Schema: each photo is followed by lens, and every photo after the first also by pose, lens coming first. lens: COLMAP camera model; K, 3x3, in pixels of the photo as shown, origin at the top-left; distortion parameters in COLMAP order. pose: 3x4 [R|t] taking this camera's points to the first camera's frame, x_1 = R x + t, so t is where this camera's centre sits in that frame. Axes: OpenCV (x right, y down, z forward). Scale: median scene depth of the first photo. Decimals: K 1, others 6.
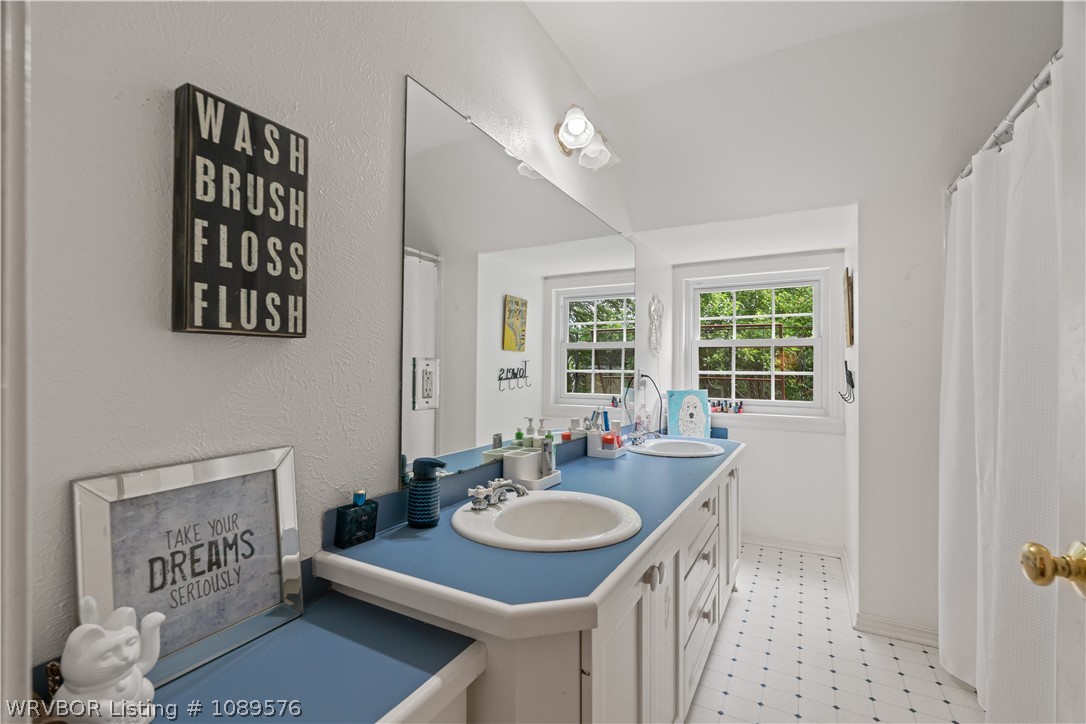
lens RADIAL K [[482.2, 0, 542.7], [0, 482.2, 365.3], [0, 0, 1]] dist [-0.003596, 0.000825]
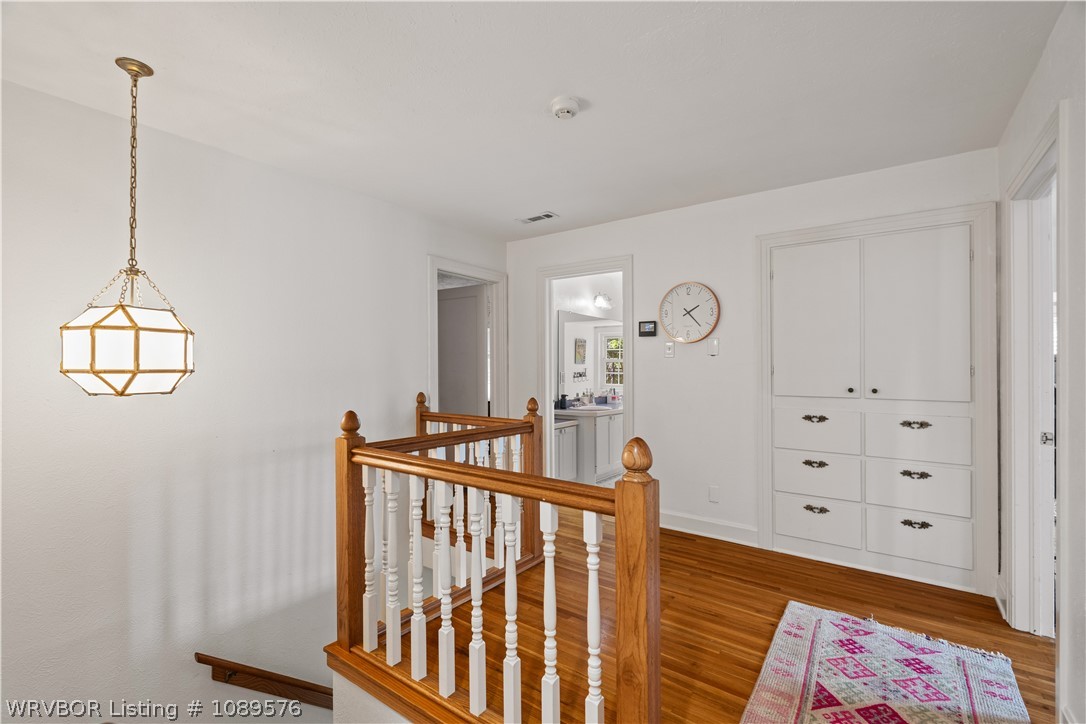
lens RADIAL K [[482.2, 0, 543.3], [0, 482.2, 364.3], [0, 0, 1]] dist [-0.003596, 0.000825]
pose [[0.992196, -0.008924, -0.124367, 0.046098], [0.009061, 0.999959, 0.000532, -0.032090], [0.124357, -0.001654, 0.992236, -1.198251]]
